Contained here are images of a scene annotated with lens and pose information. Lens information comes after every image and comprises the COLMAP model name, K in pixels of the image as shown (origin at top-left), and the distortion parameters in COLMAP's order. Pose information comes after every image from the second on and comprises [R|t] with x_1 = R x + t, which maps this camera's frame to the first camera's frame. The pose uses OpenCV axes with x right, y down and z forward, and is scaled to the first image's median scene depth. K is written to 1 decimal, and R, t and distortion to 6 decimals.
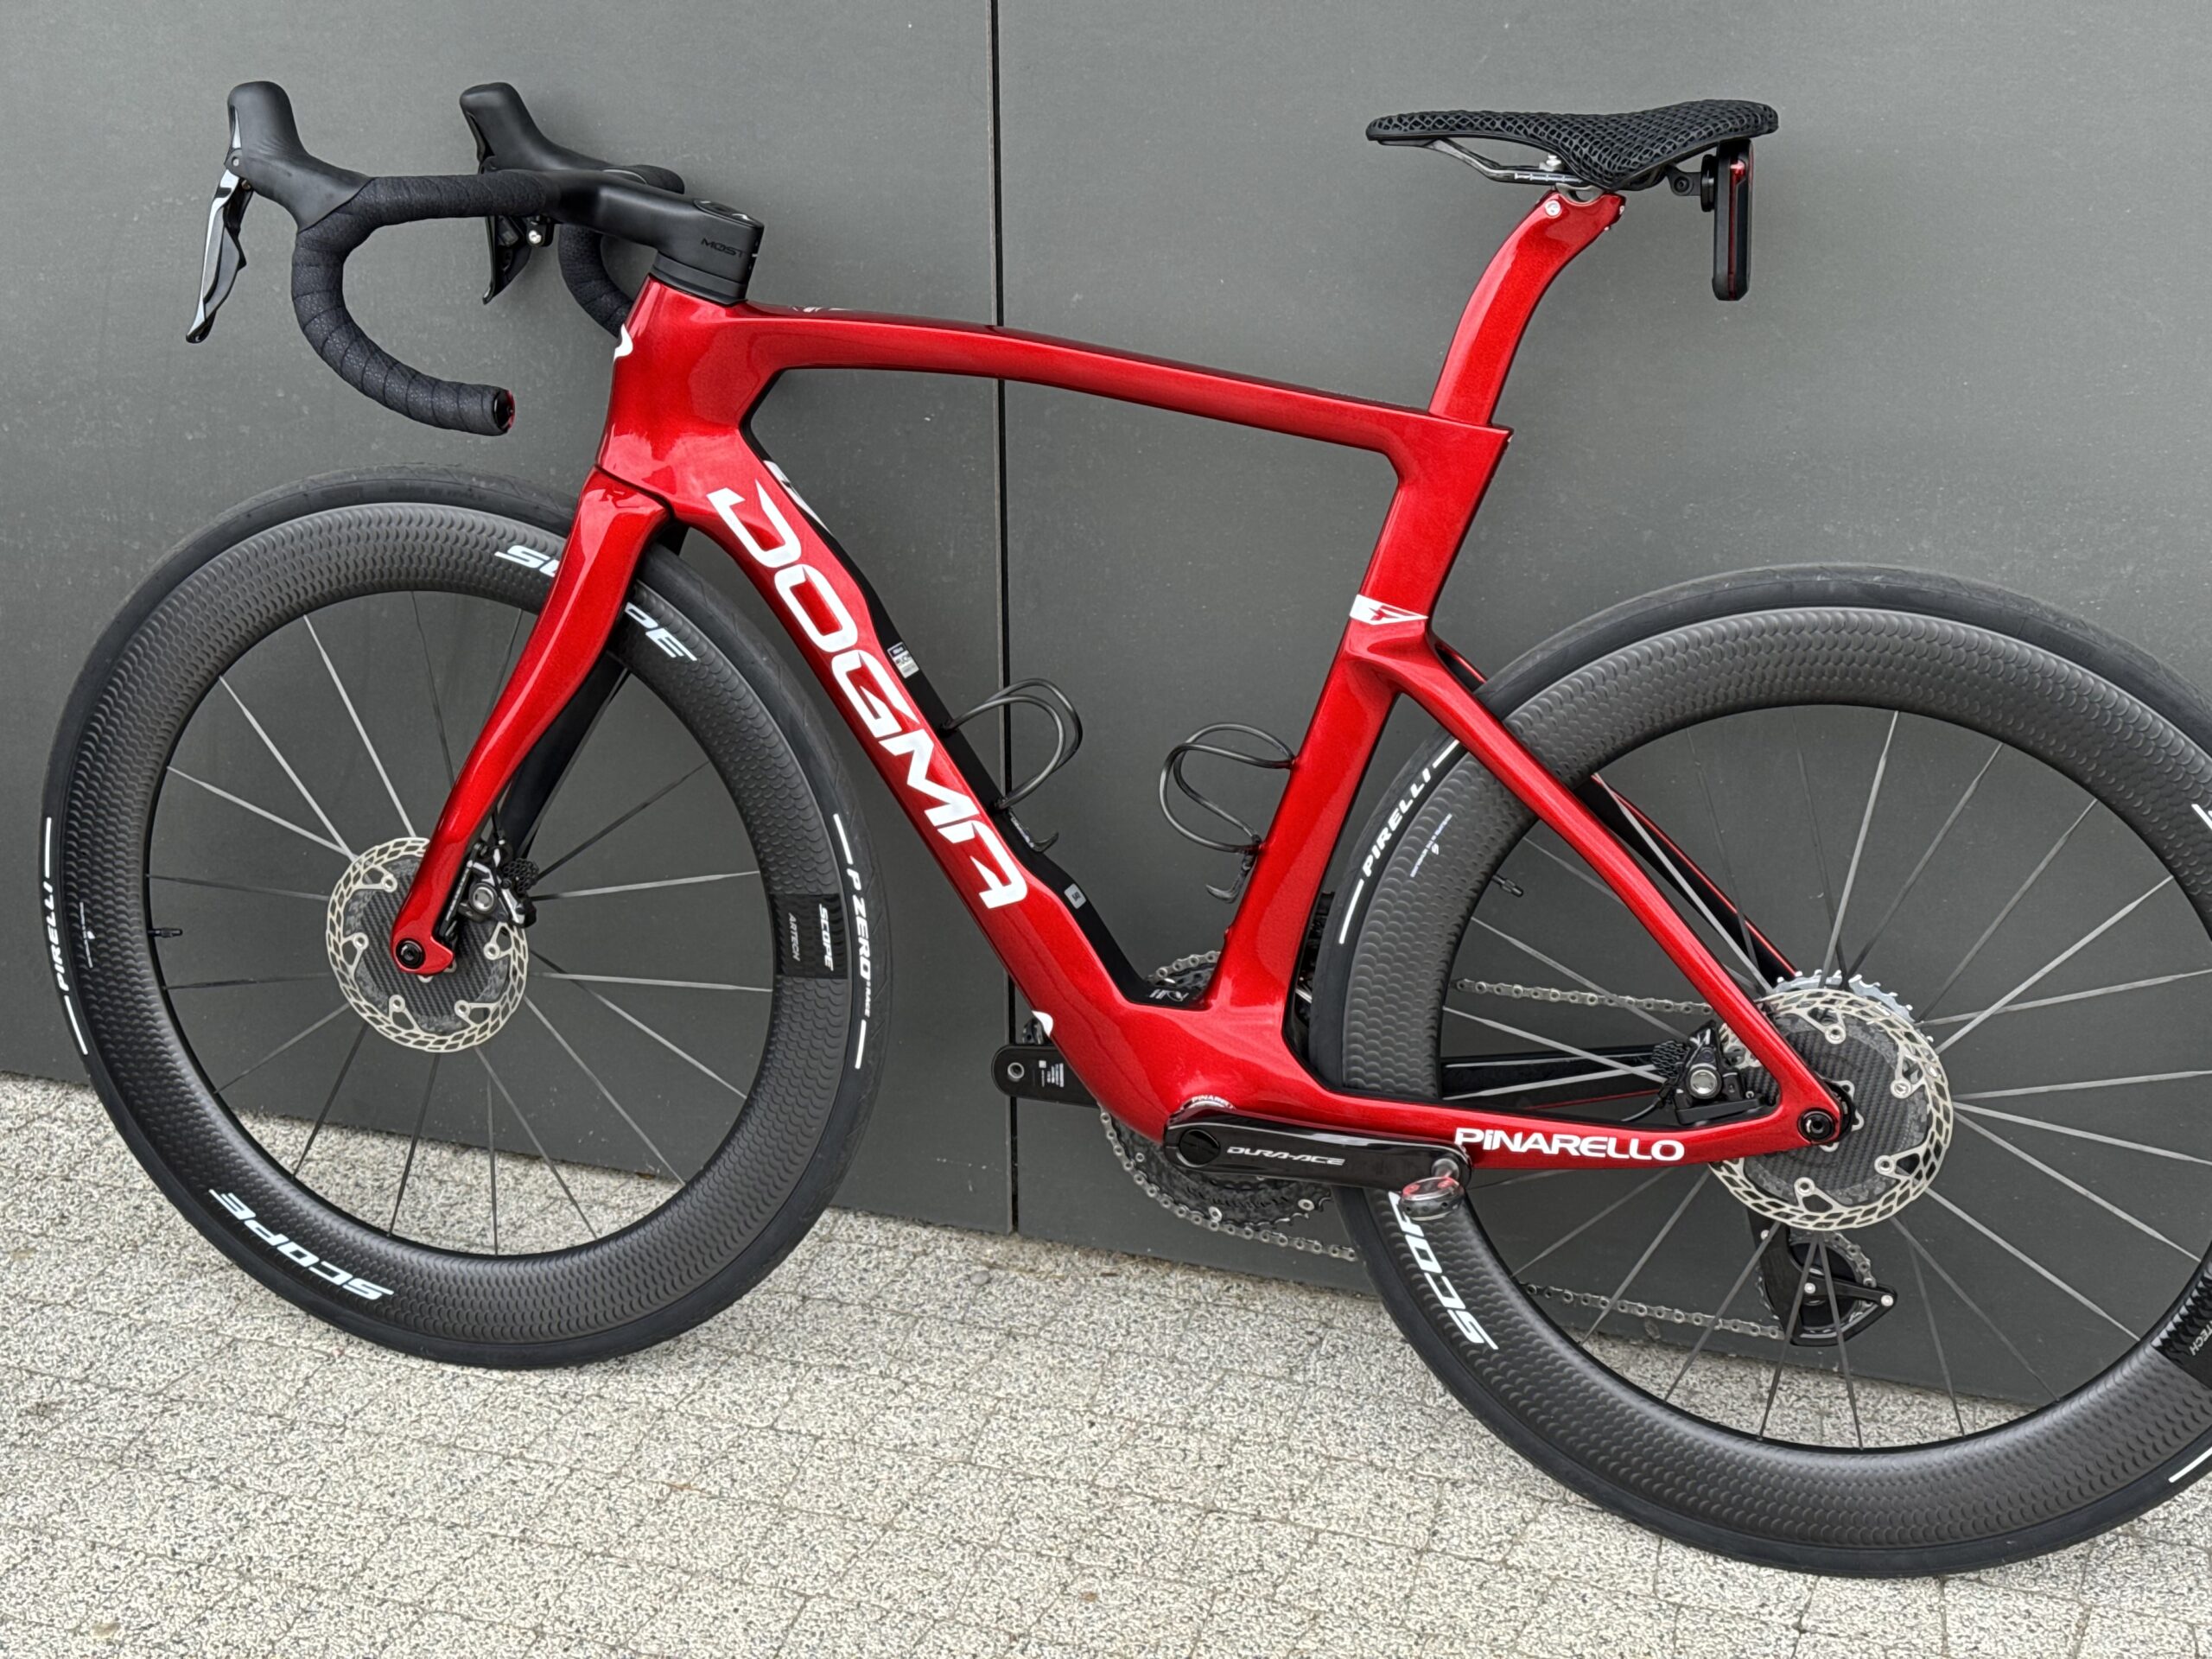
lens RADIAL K [[3048.1, 0, 1118.6], [0, 3048.1, 844.5], [0, 0, 1]] dist [0.160428, -0.043840]
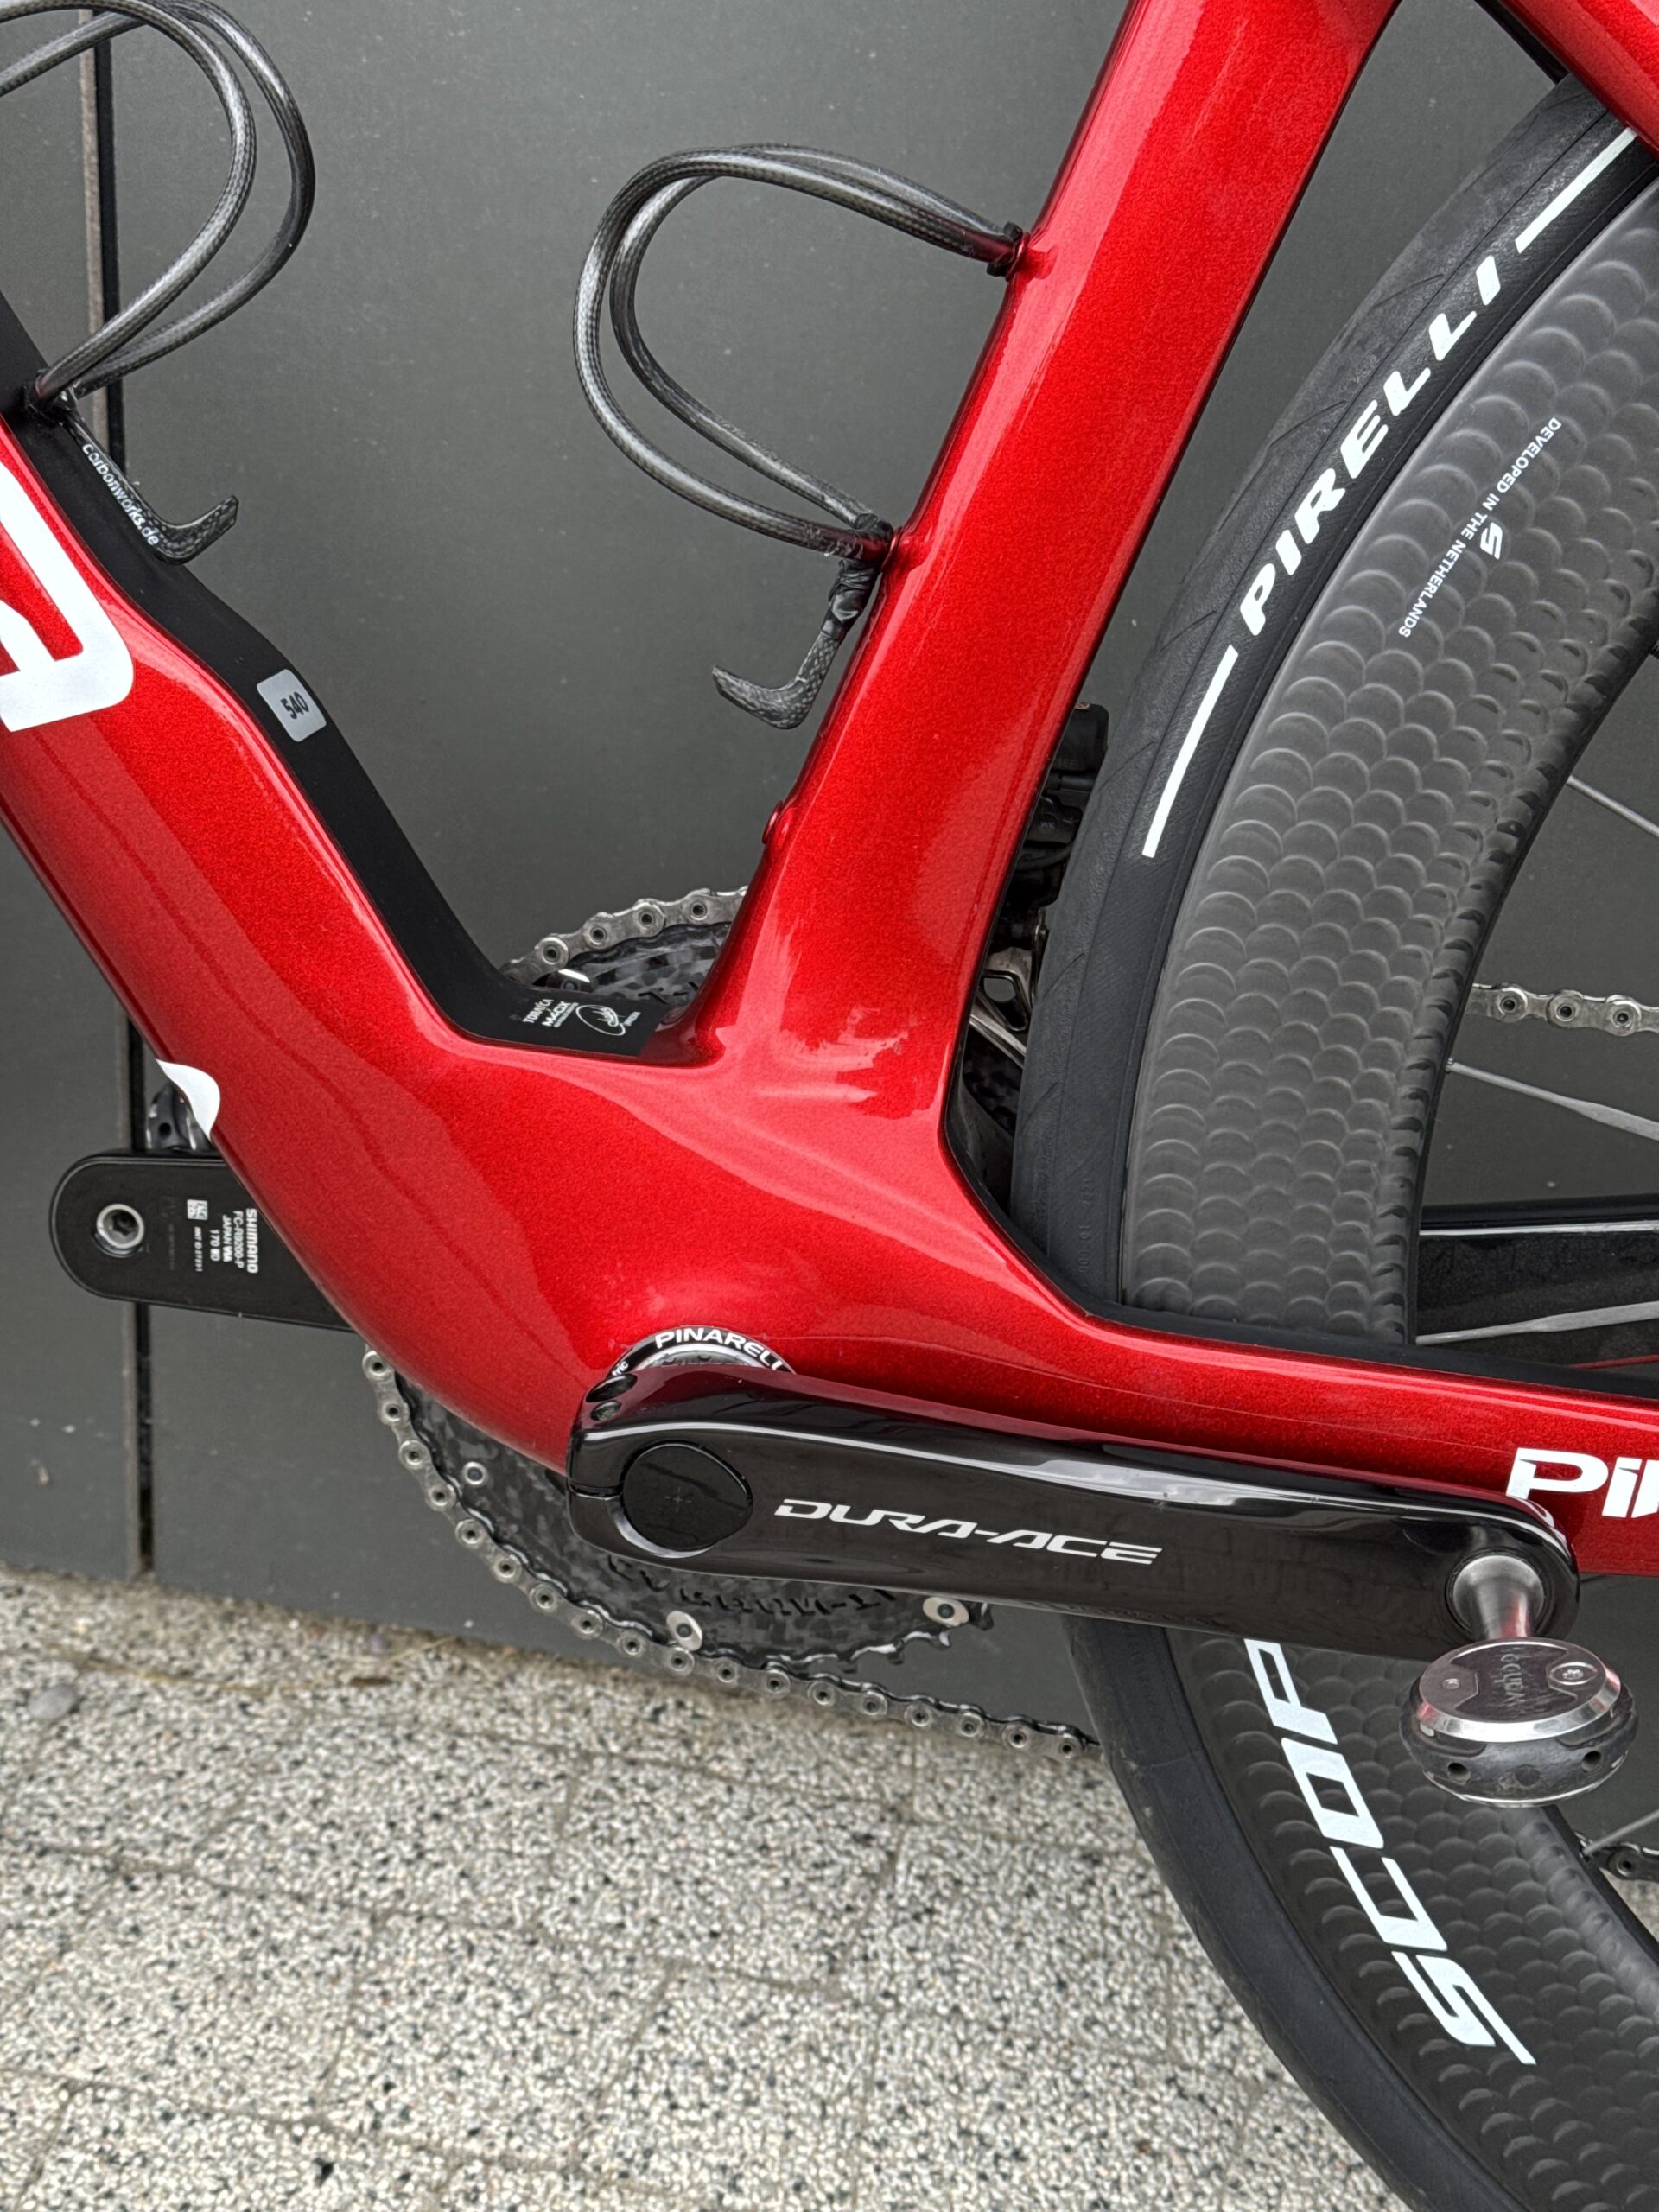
lens RADIAL K [[3054.1, 0, 804.5], [0, 3054.1, 1113.6], [0, 0, 1]] dist [0.192195, -0.405554]
pose [[0.989389, 0.008693, 0.145032, -0.007447], [-0.019331, 0.997210, 0.072104, 0.035857], [-0.144001, -0.074142, 0.986796, 0.674959]]
